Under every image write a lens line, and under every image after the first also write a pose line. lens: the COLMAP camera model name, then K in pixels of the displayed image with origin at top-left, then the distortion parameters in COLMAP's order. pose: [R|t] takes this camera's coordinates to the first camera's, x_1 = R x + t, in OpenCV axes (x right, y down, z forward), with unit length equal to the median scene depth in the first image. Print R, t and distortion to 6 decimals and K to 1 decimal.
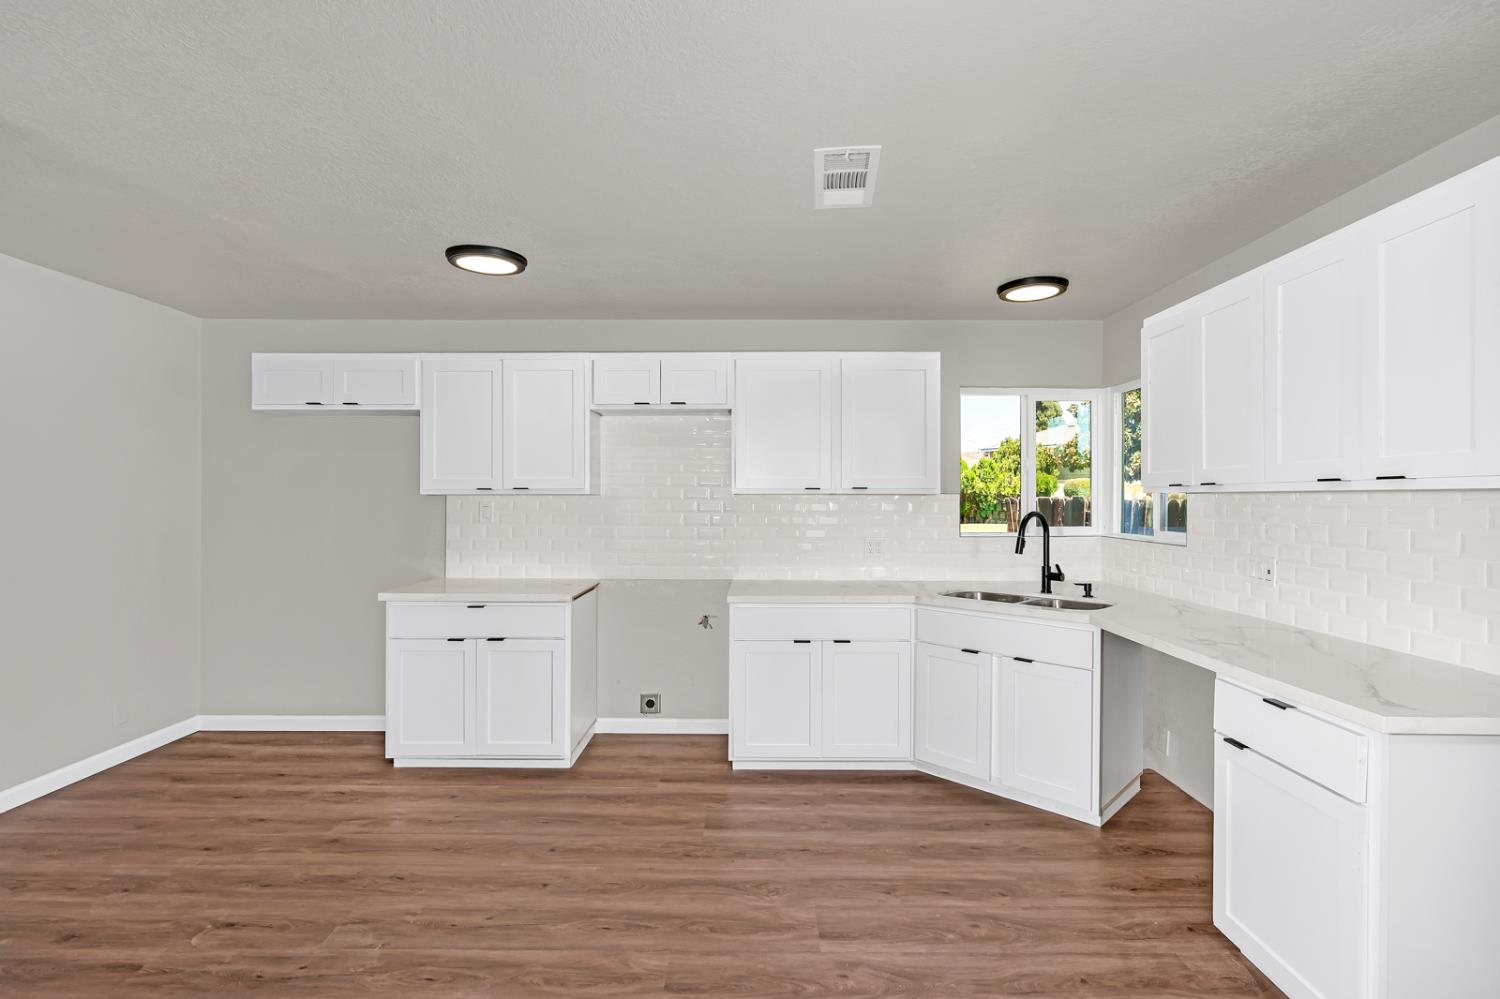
lens RADIAL K [[688.6, 0, 772.1], [0, 688.6, 502.1], [0, 0, 1]] dist [-0.003459, -0.000382]
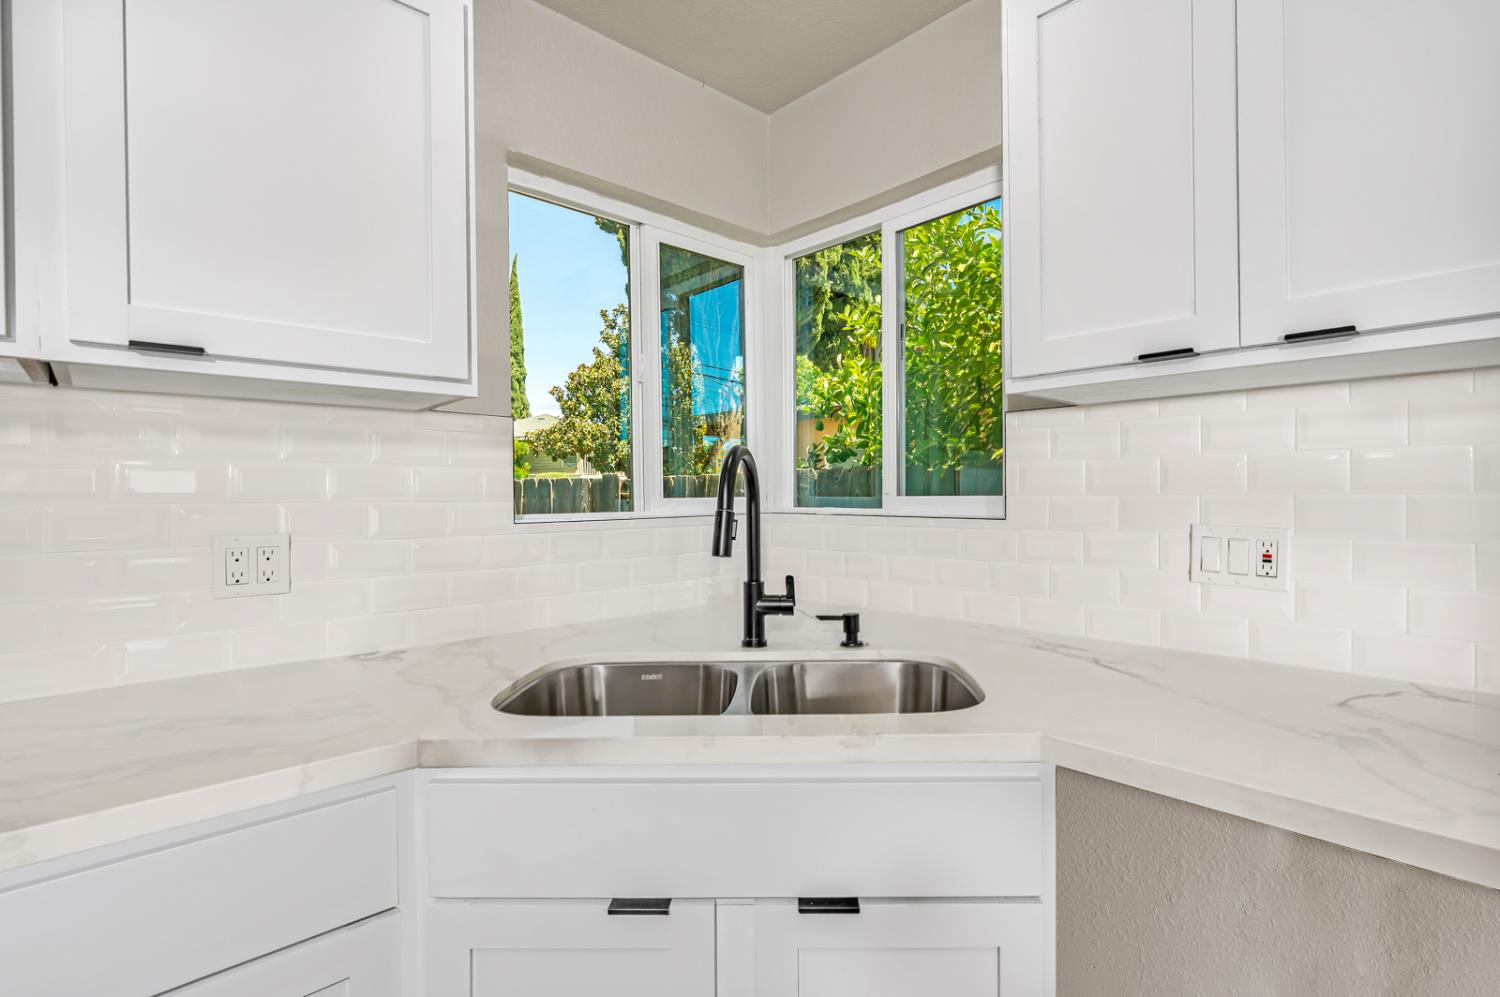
lens RADIAL K [[688.6, 0, 772.1], [0, 688.6, 501.1], [0, 0, 1]] dist [-0.003459, -0.000382]
pose [[0.733768, -0.017222, 0.679182, 0.127295], [0.016387, 0.999836, 0.007649, 0.042085], [-0.679203, 0.005517, 0.733930, 0.691861]]
